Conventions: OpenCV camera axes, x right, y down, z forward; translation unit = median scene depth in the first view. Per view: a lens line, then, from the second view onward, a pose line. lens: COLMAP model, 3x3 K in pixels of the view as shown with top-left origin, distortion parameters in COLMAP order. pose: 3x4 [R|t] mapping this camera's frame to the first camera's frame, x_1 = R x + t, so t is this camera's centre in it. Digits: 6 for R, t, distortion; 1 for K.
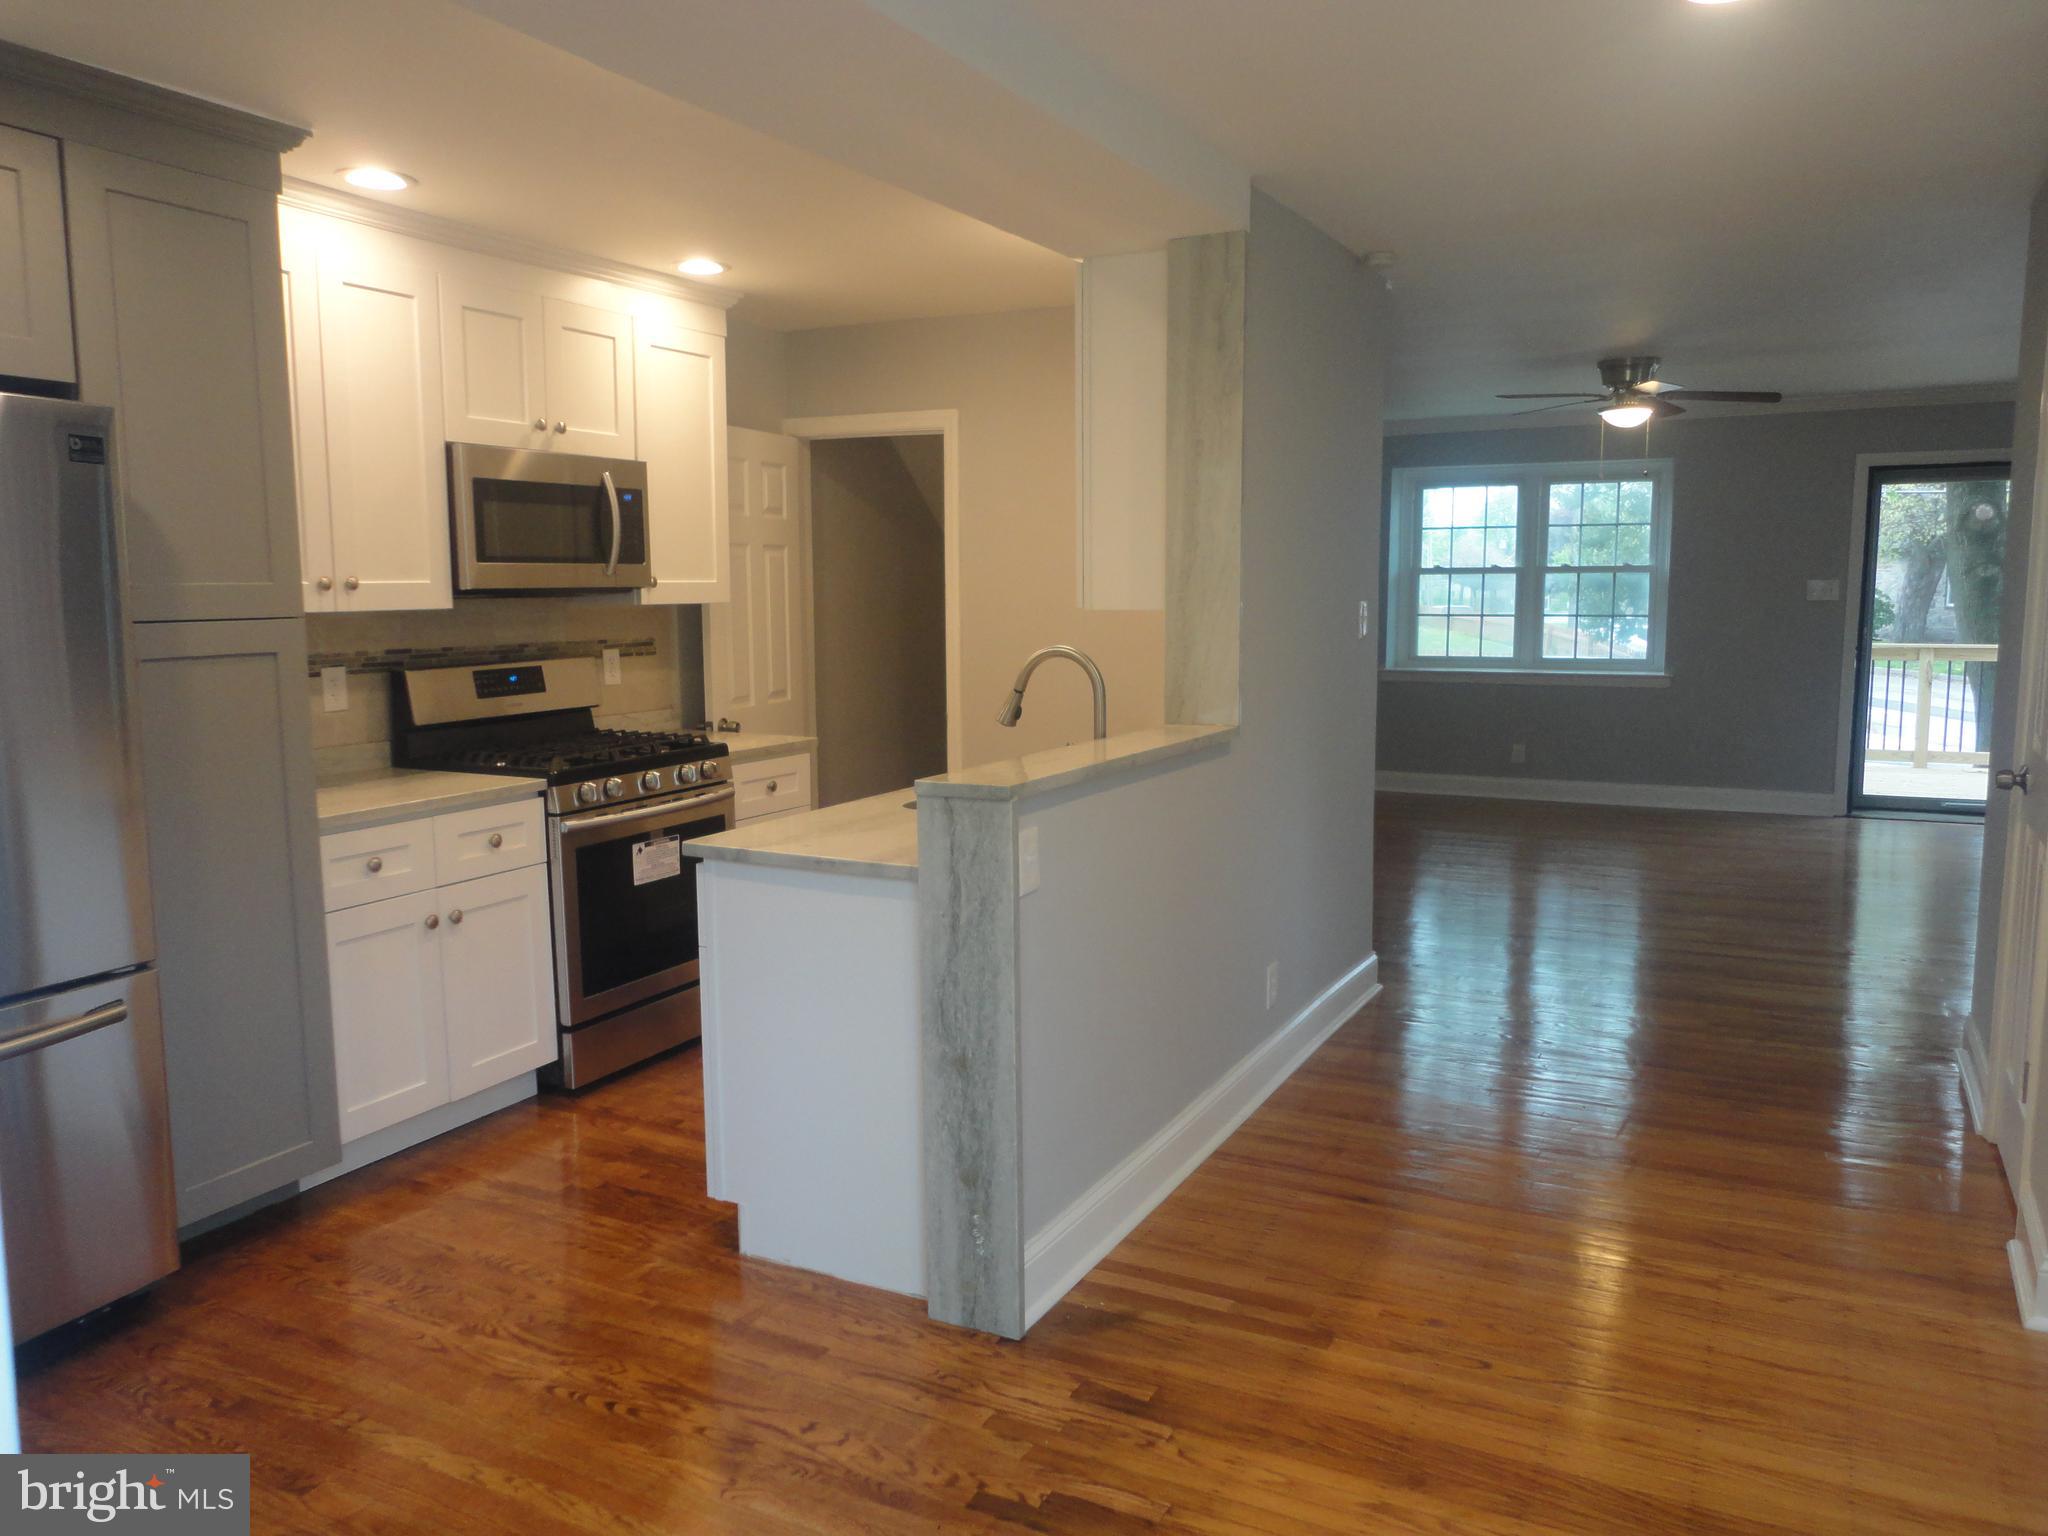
lens RADIAL K [[1481.0, 0, 1022.6], [0, 1481.0, 773.2], [0, 0, 1]] dist [0.000354, 0.006678]
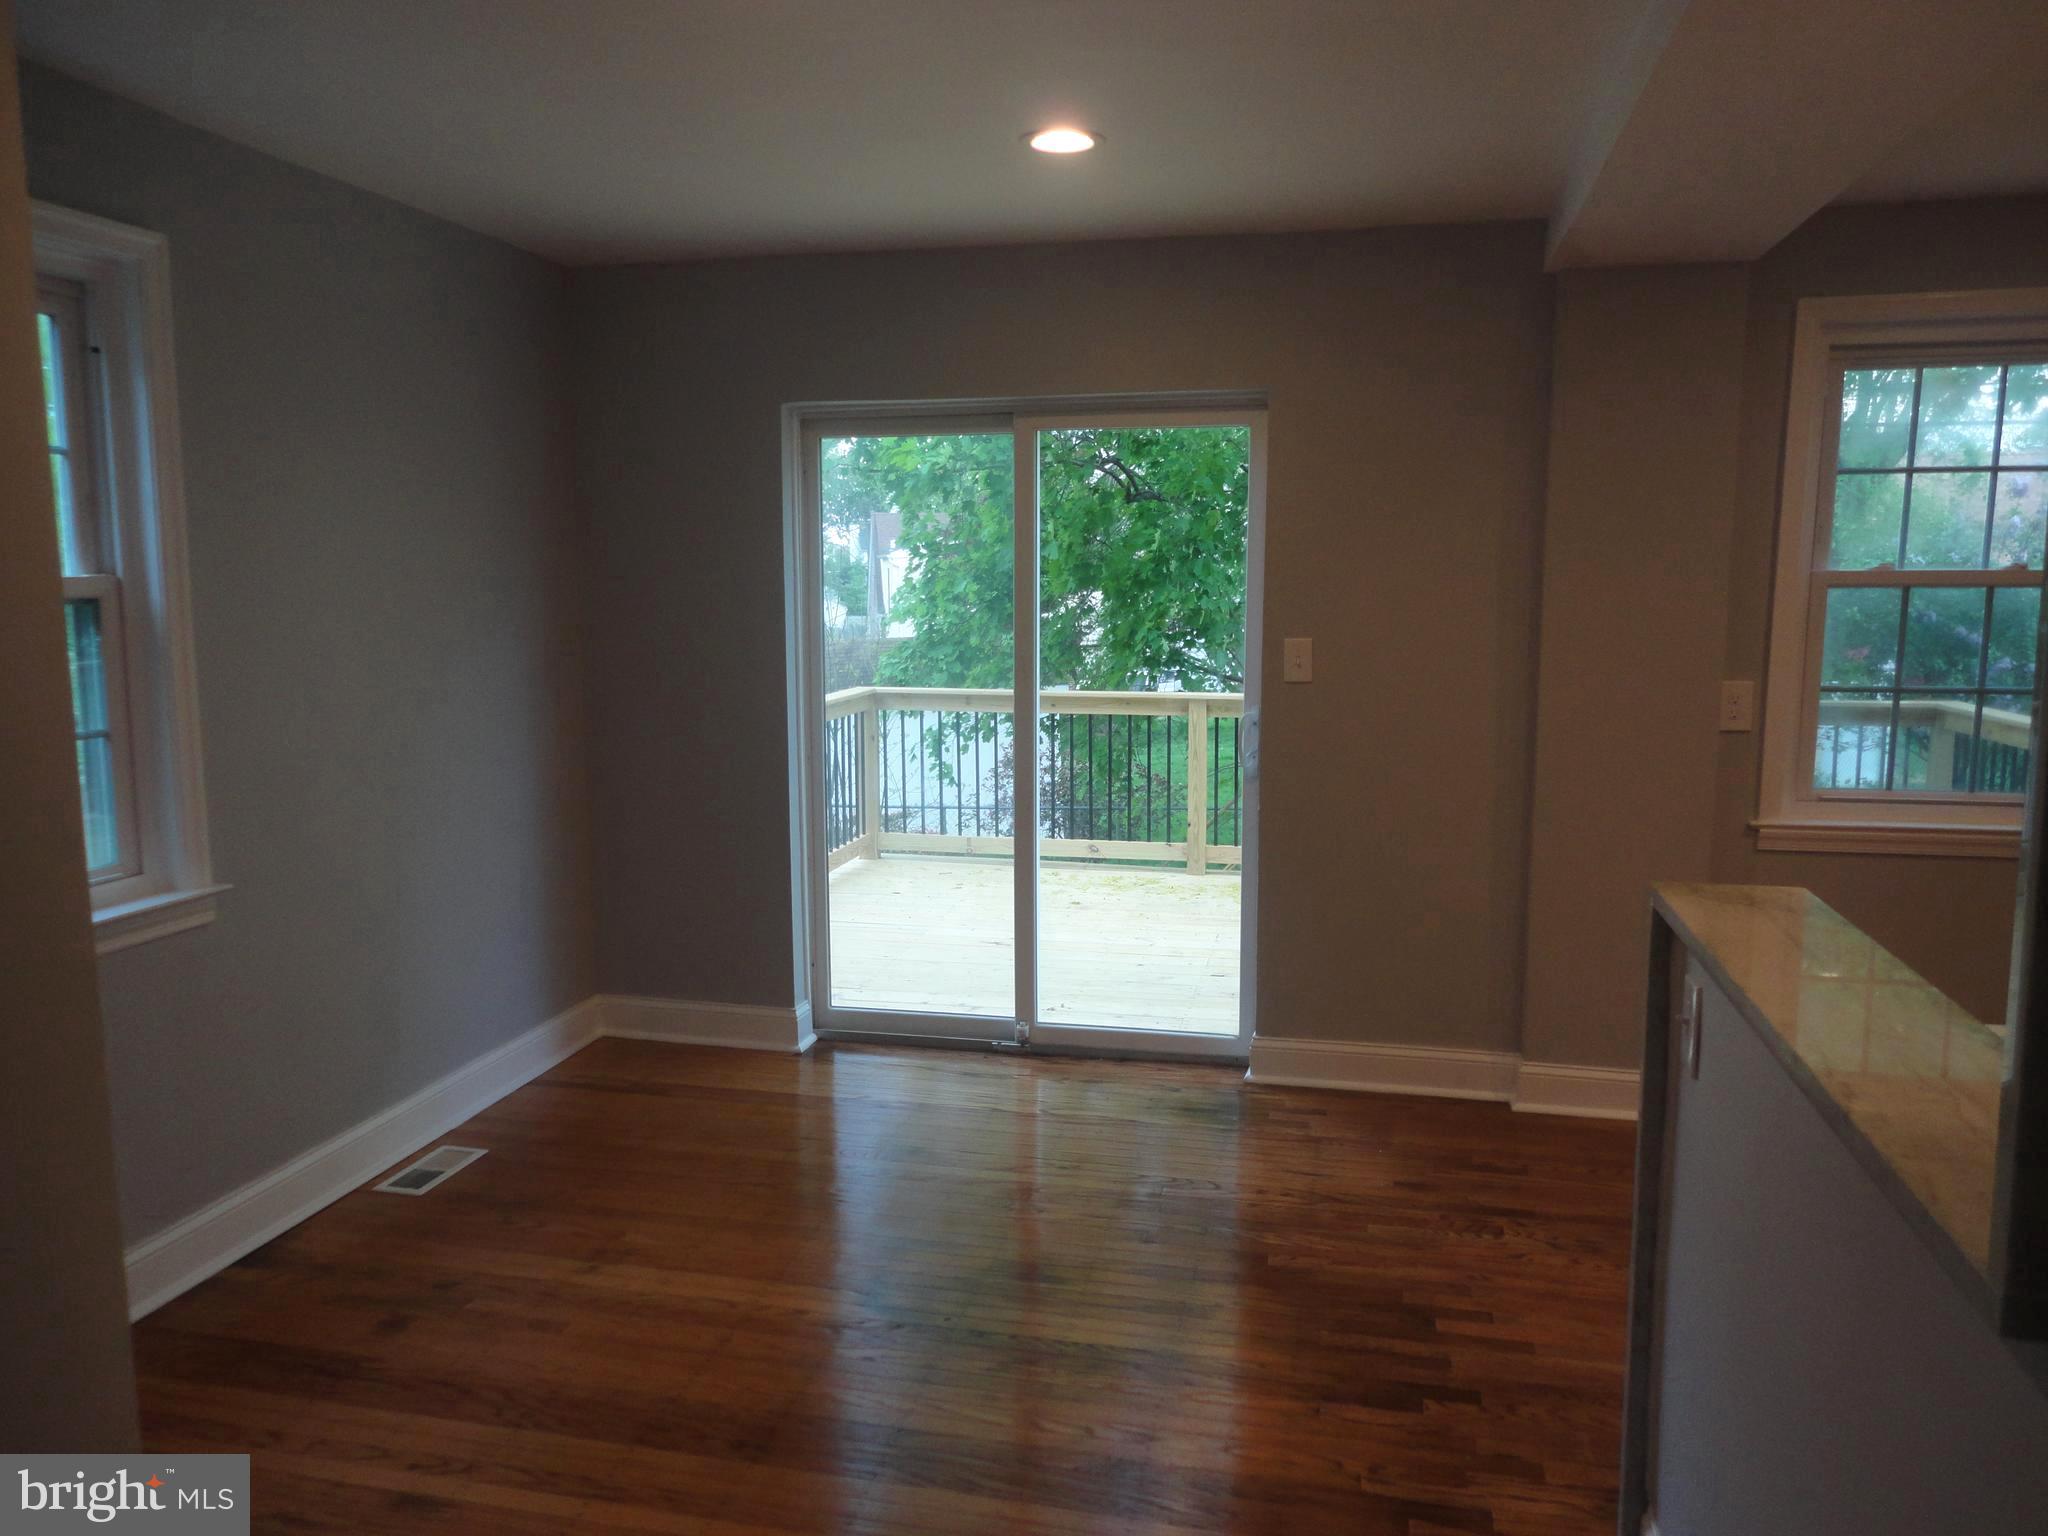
lens RADIAL K [[1489.1, 0, 1024.4], [0, 1489.1, 761.8], [0, 0, 1]] dist [0.001992, -0.000455]
pose [[-0.968005, 0.041958, -0.247398, 0.368859], [-0.021585, 0.968344, 0.248684, -0.175356], [0.250001, 0.246068, -0.936456, 1.197015]]
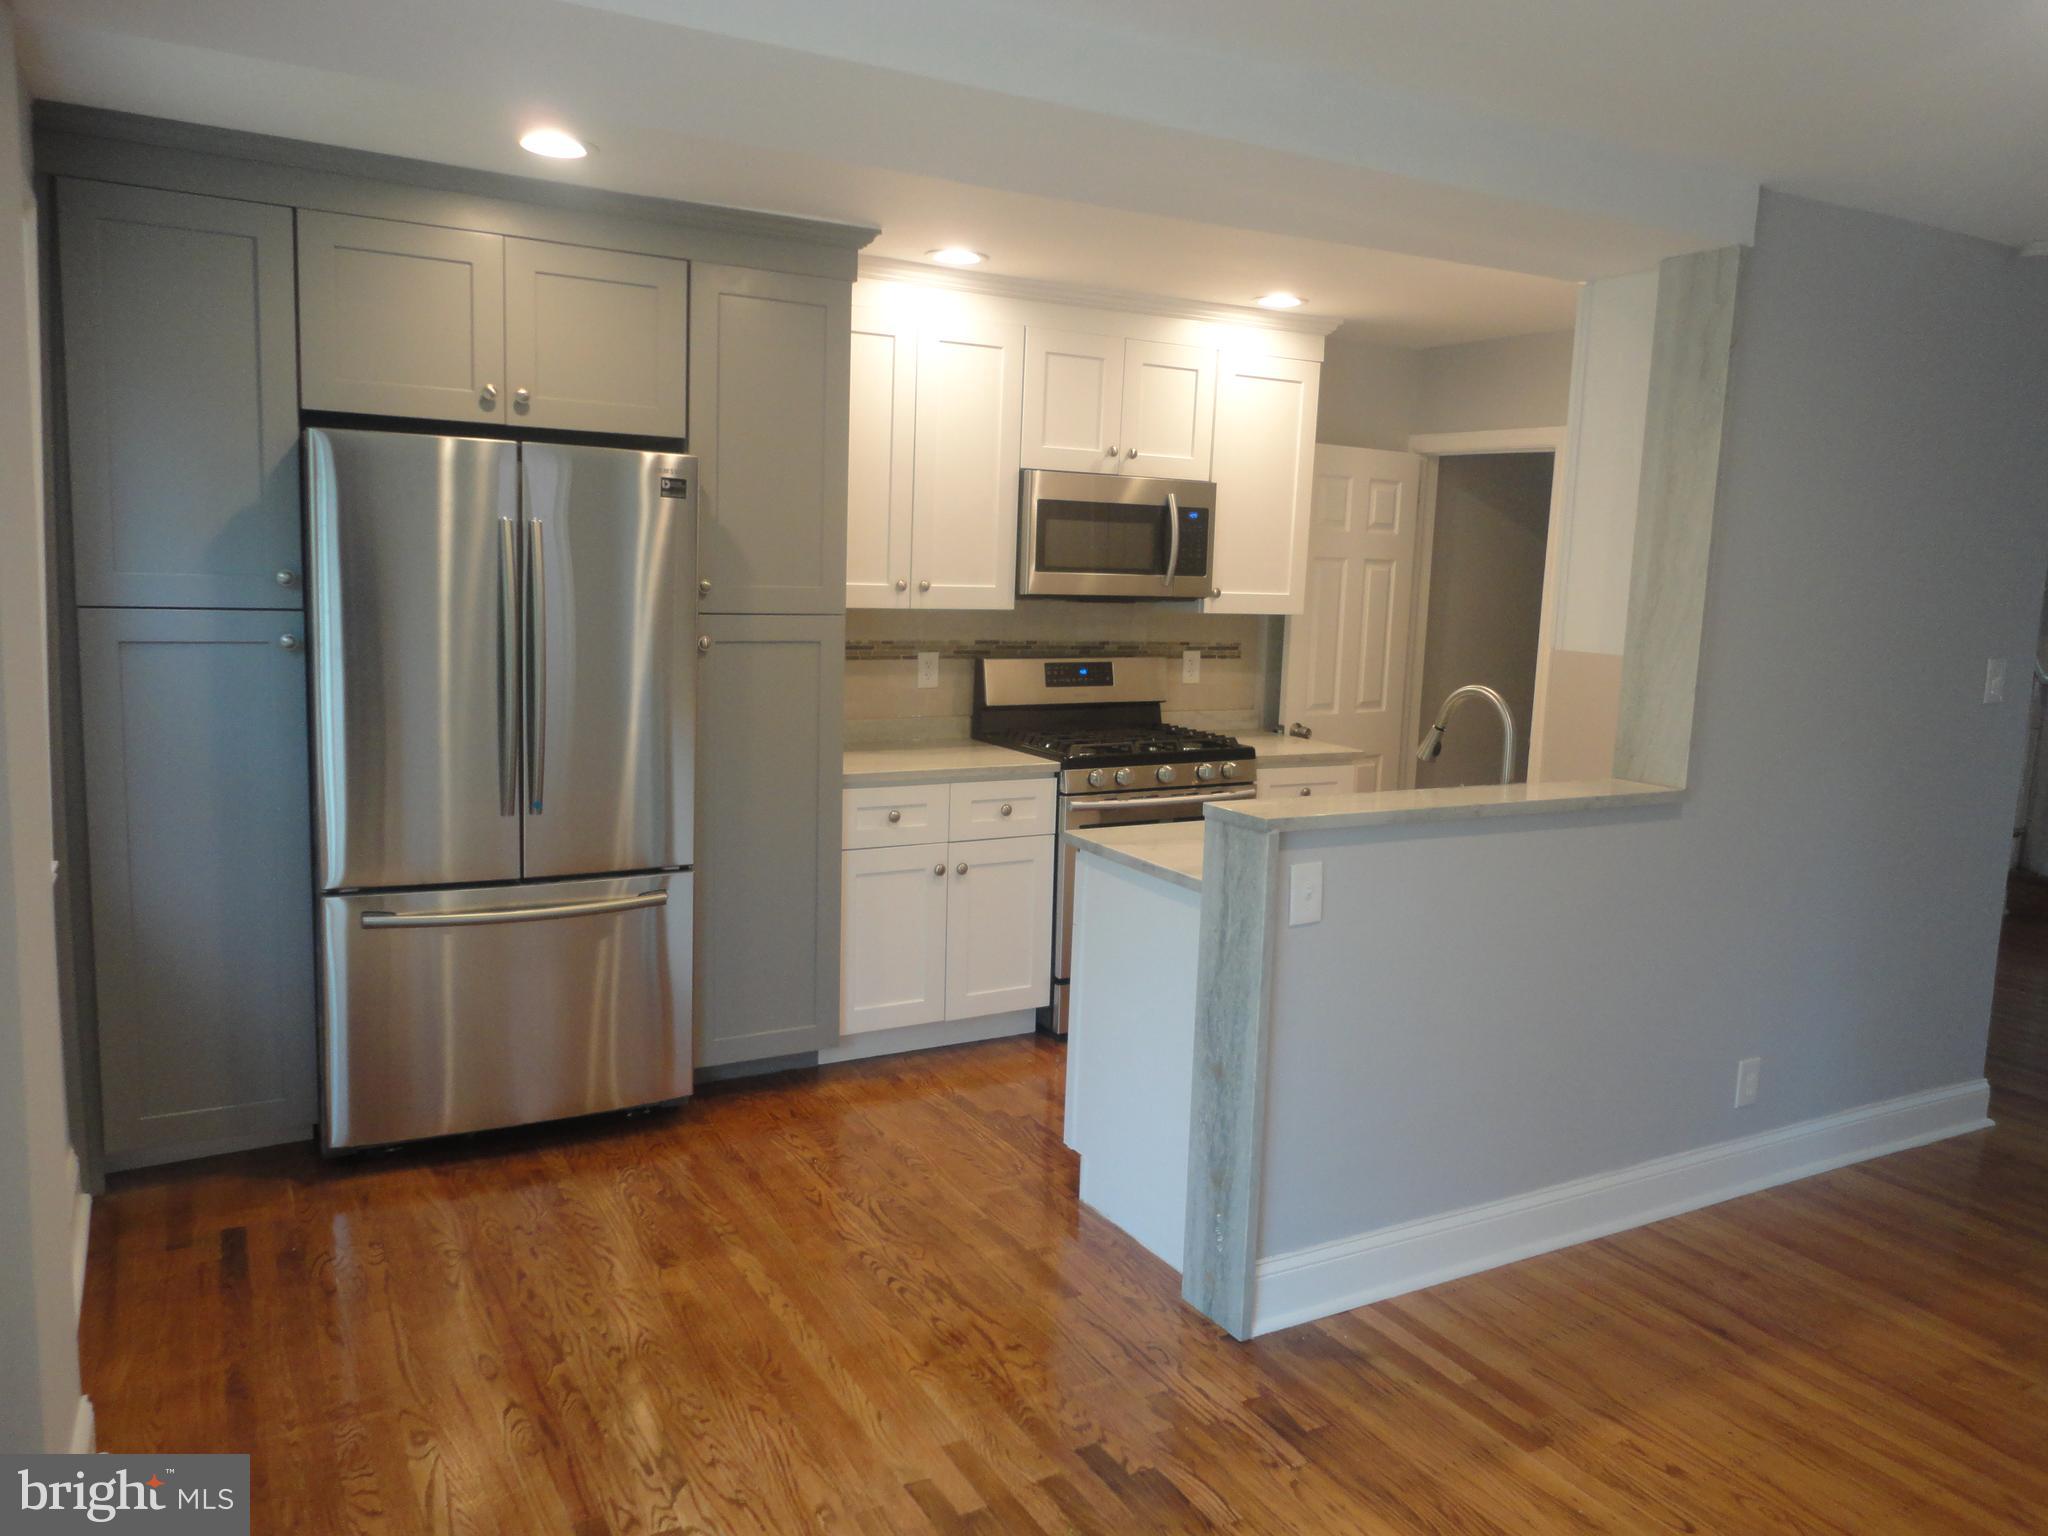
lens RADIAL K [[1481.0, 0, 1022.6], [0, 1481.0, 773.2], [0, 0, 1]] dist [0.000354, 0.006678]
pose [[0.840720, 0.114685, -0.529185, 0.292066], [-0.110095, 0.993103, 0.040316, -0.034382], [0.530159, 0.024366, 0.847548, 0.010603]]
